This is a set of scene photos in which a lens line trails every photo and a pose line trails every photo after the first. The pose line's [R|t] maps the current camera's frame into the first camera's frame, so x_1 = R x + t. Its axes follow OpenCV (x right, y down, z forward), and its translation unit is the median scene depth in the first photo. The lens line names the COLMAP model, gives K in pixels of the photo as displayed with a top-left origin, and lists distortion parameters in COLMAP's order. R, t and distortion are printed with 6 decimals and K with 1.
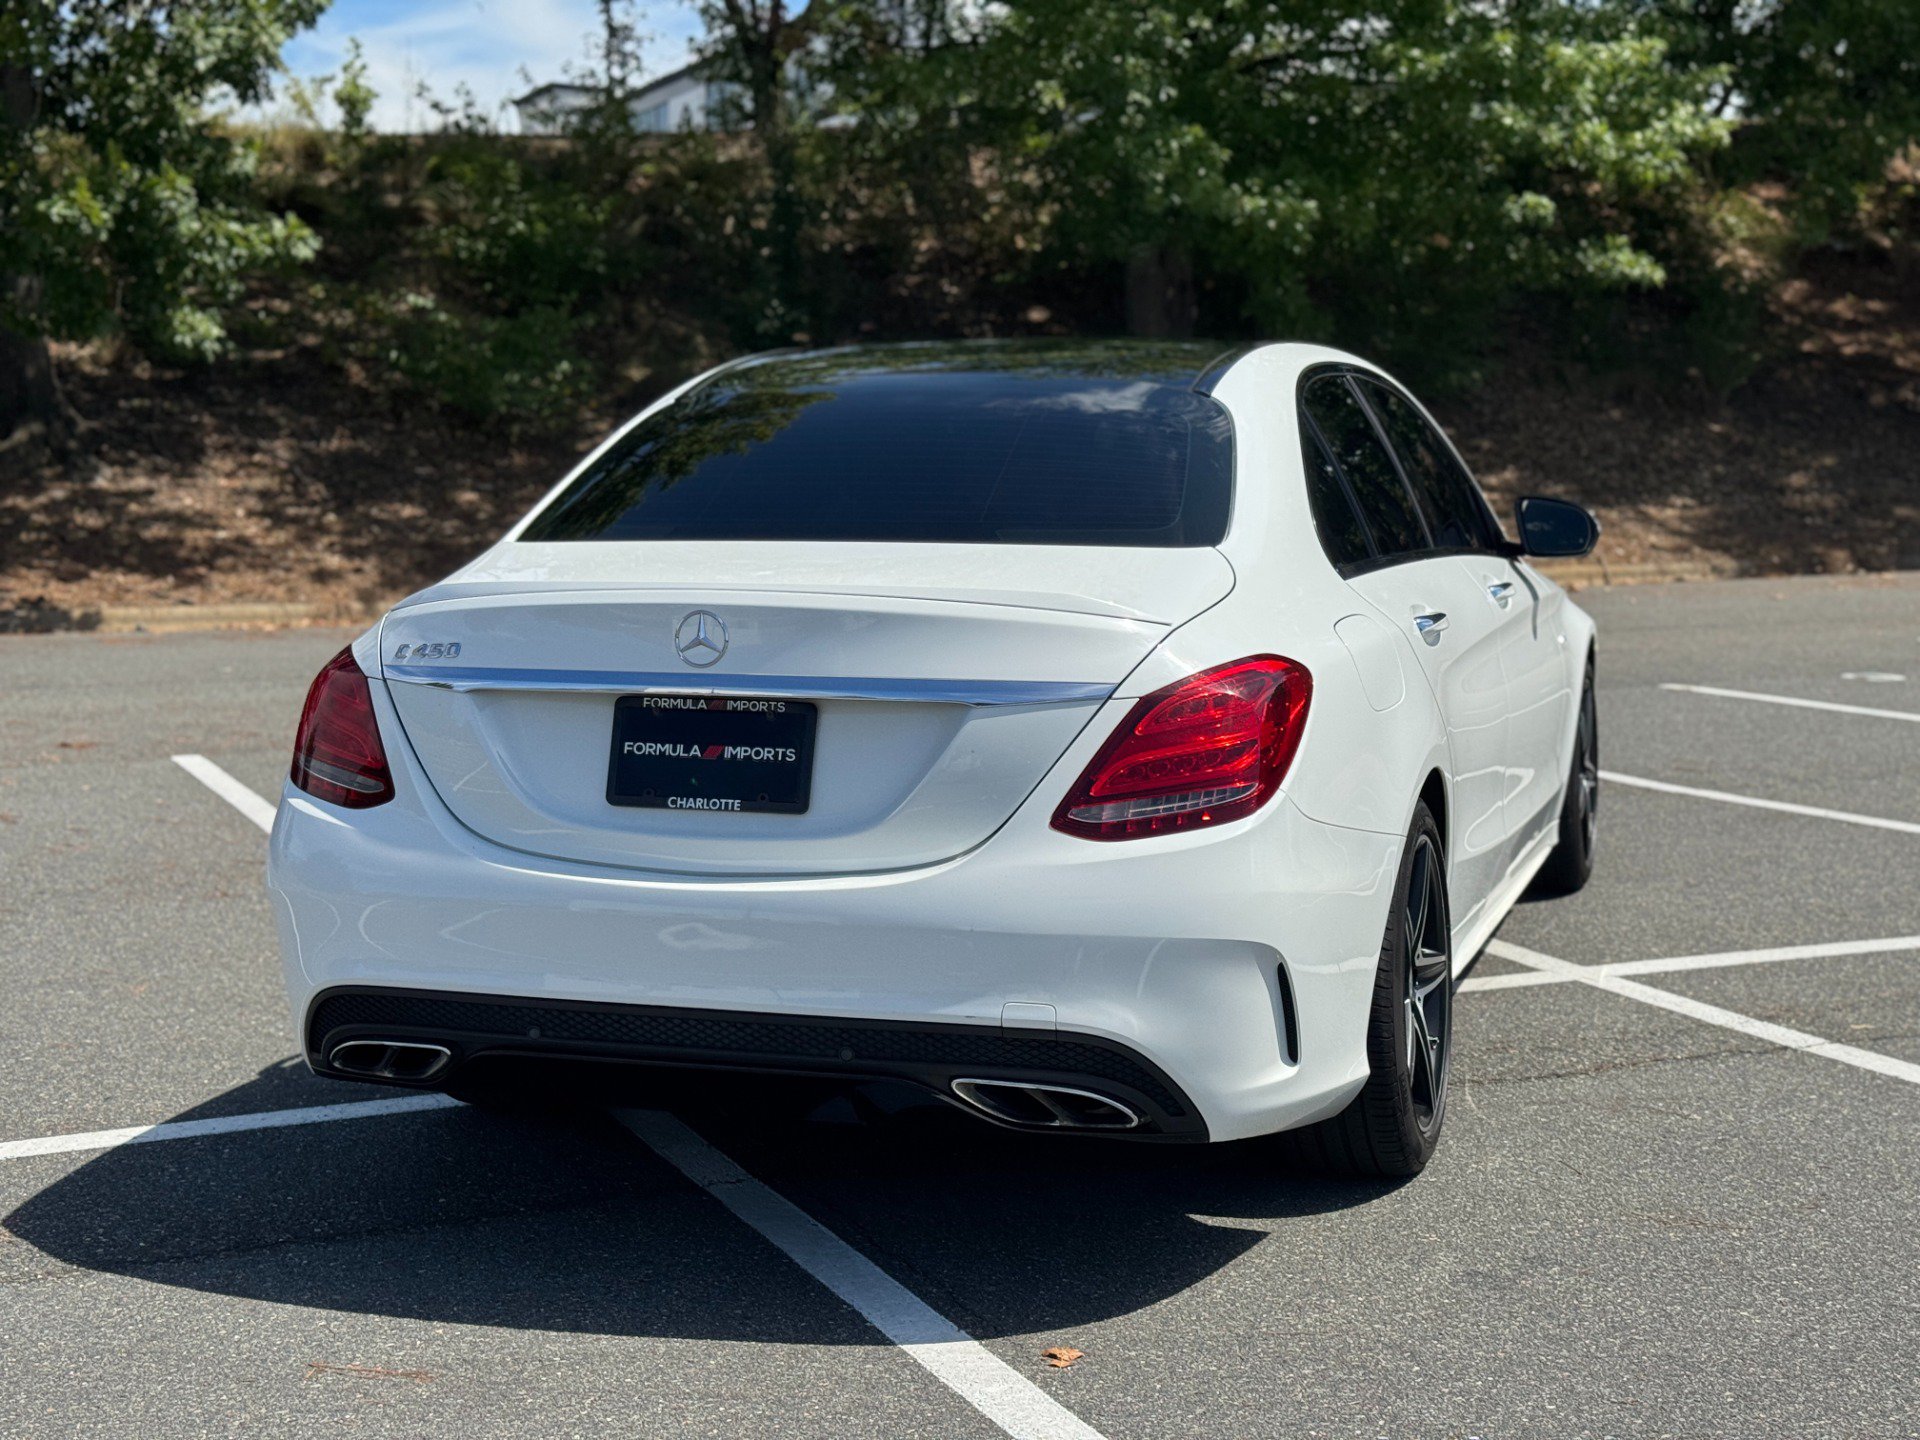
lens RADIAL K [[2677.4, 0, 953.8], [0, 2677.4, 719.7], [0, 0, 1]] dist [0.120825, 0.000000]
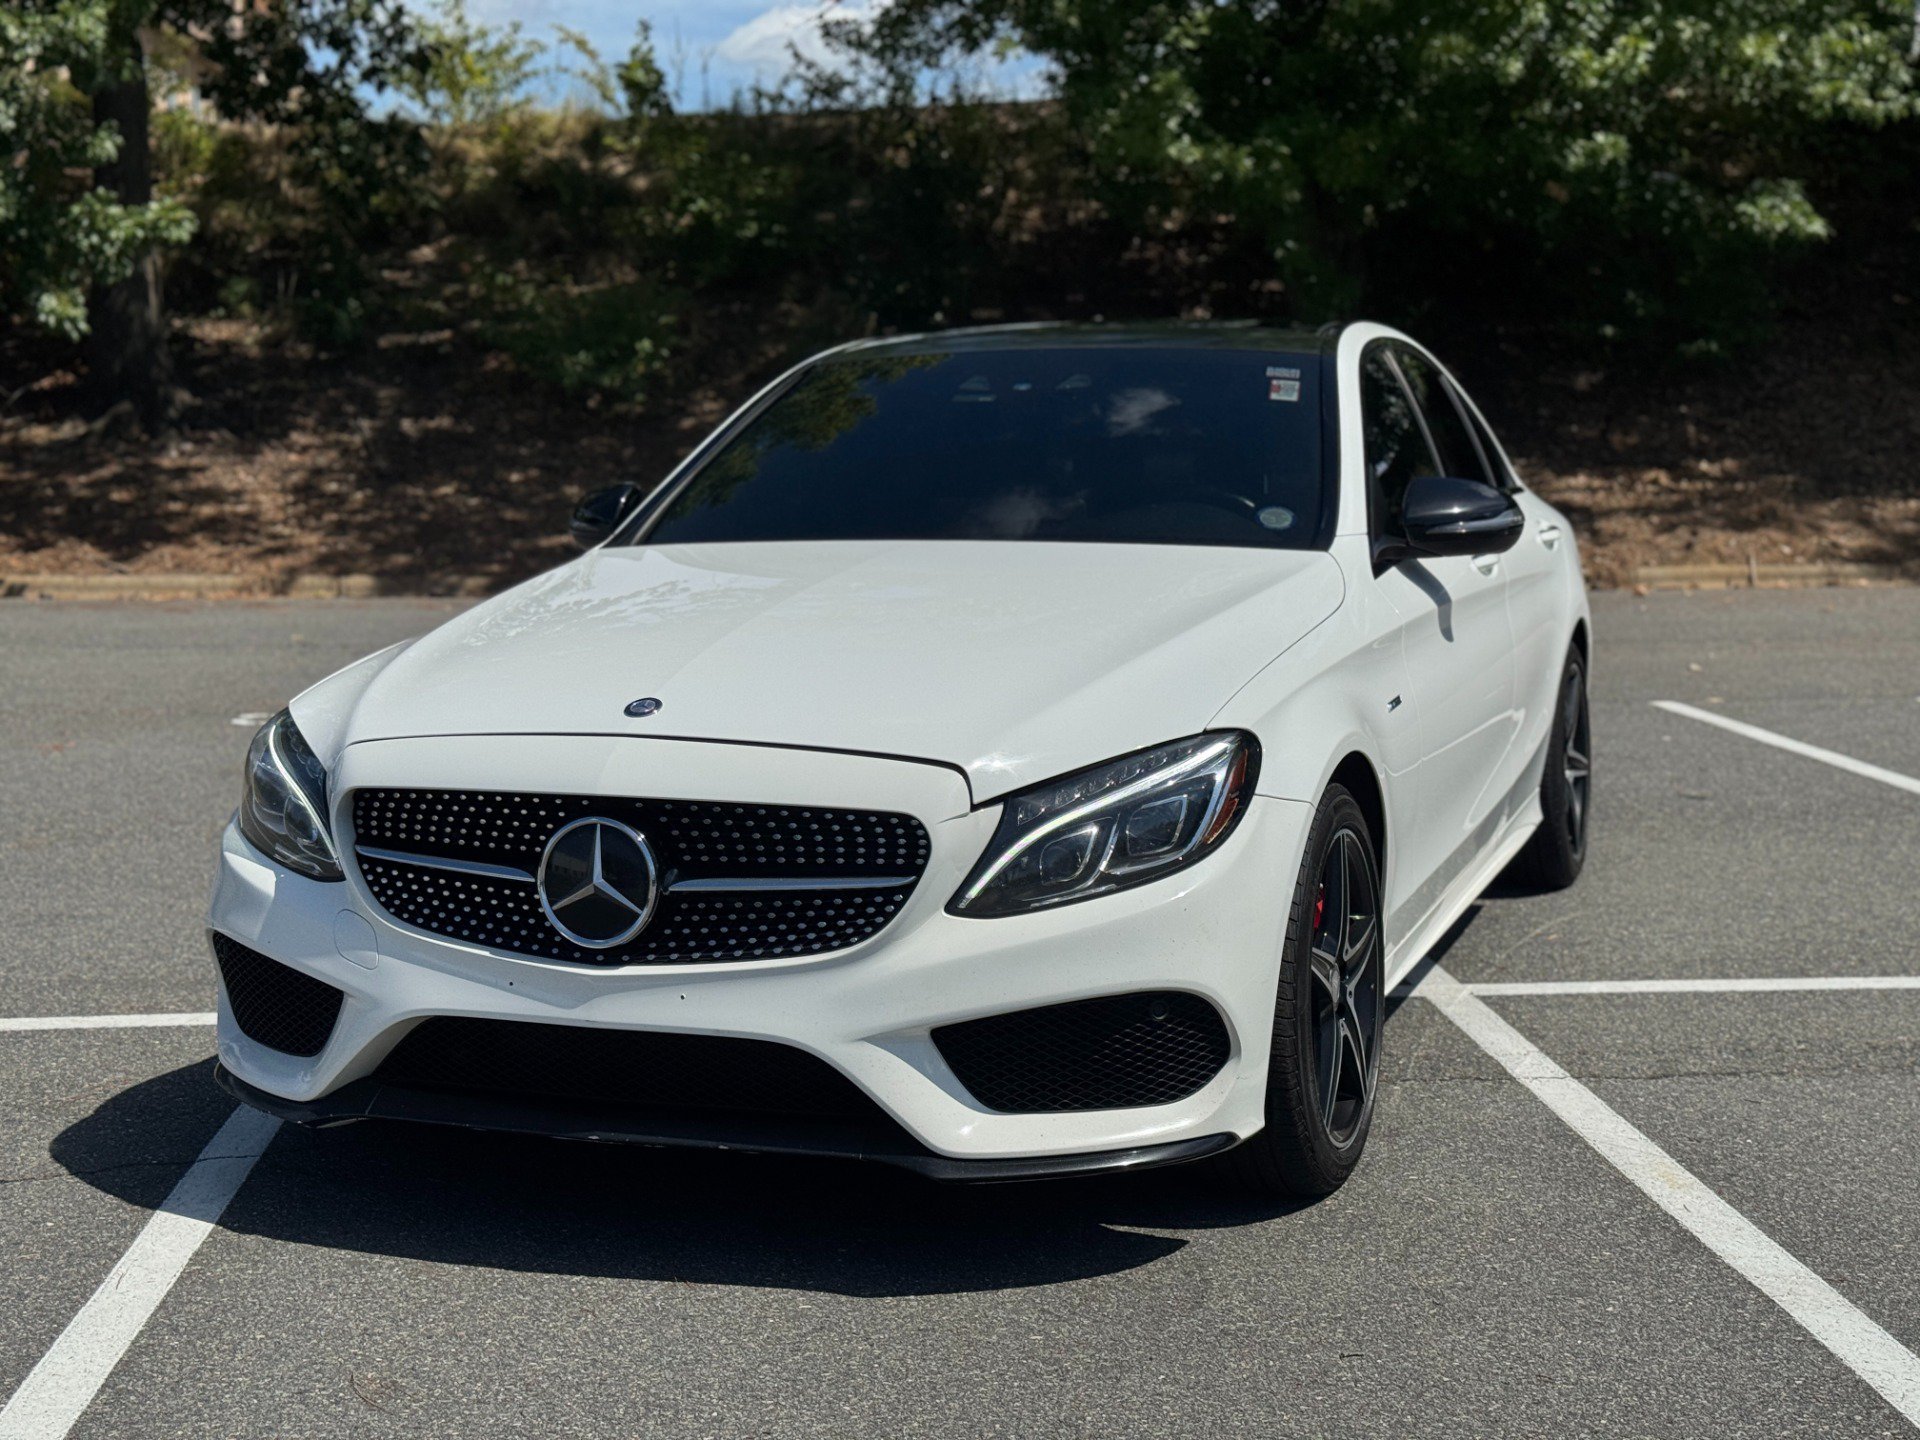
lens RADIAL K [[2677.4, 0, 944.8], [0, 2677.4, 762.2], [0, 0, 1]] dist [0.120825, 0.000000]
pose [[0.934774, 0.046988, -0.352122, 0.406195], [-0.038249, 0.998764, 0.031738, -0.016288], [0.353178, -0.016199, 0.935416, 0.137534]]
